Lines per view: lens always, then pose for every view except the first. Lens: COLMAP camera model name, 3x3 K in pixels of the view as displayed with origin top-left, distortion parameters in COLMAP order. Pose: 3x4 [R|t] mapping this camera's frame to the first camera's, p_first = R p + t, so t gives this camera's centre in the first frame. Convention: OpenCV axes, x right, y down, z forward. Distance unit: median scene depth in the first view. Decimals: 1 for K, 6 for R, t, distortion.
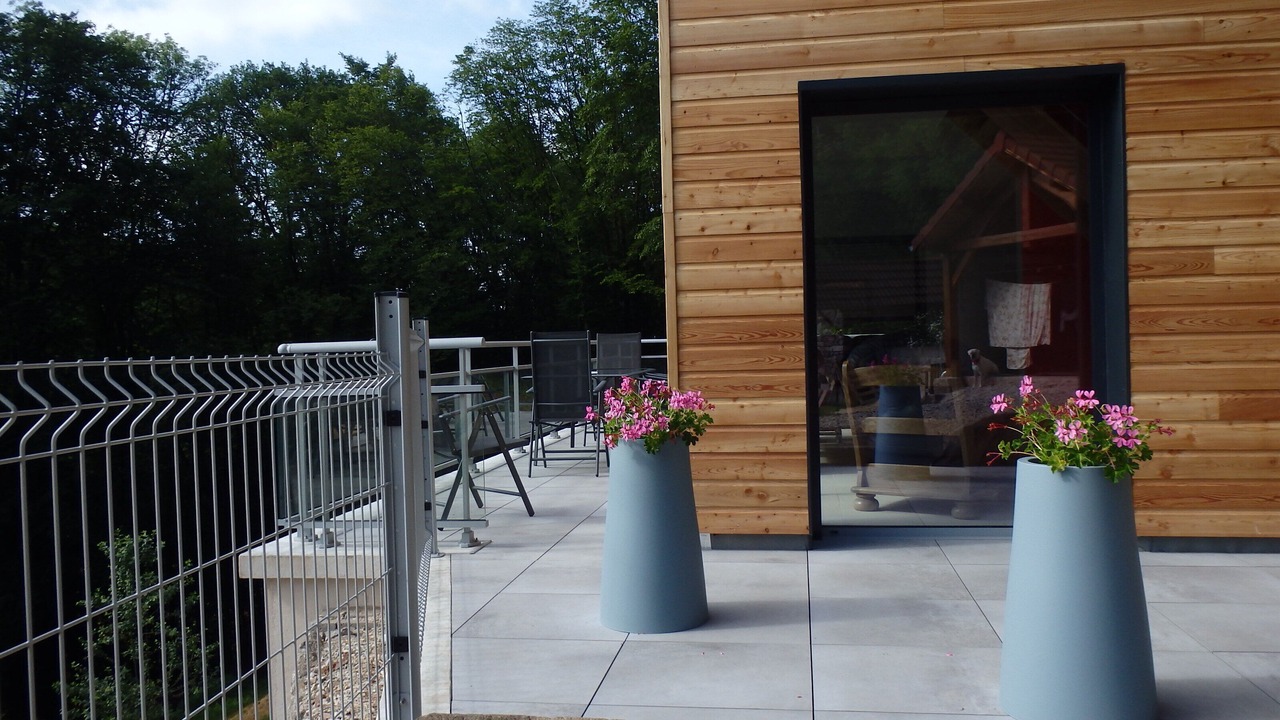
lens RADIAL K [[1056.0, 0, 639.8], [0, 1056.0, 361.0], [0, 0, 1]] dist [-0.012268, -0.004919]
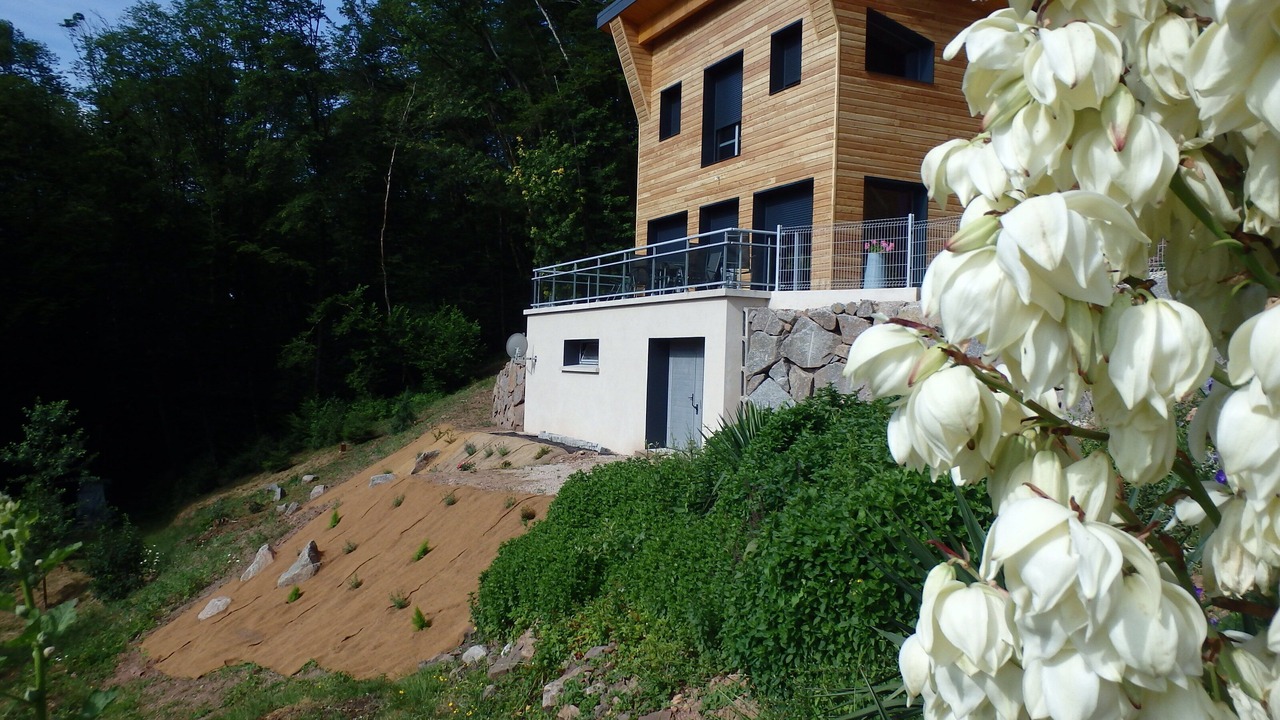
lens RADIAL K [[1056.0, 0, 641.0], [0, 1056.0, 359.9], [0, 0, 1]] dist [-0.012268, -0.004919]
pose [[0.837747, 0.055204, 0.543261, -0.294038], [-0.043872, 0.998465, -0.033805, 0.065019], [-0.544293, 0.004486, 0.838883, -0.202472]]
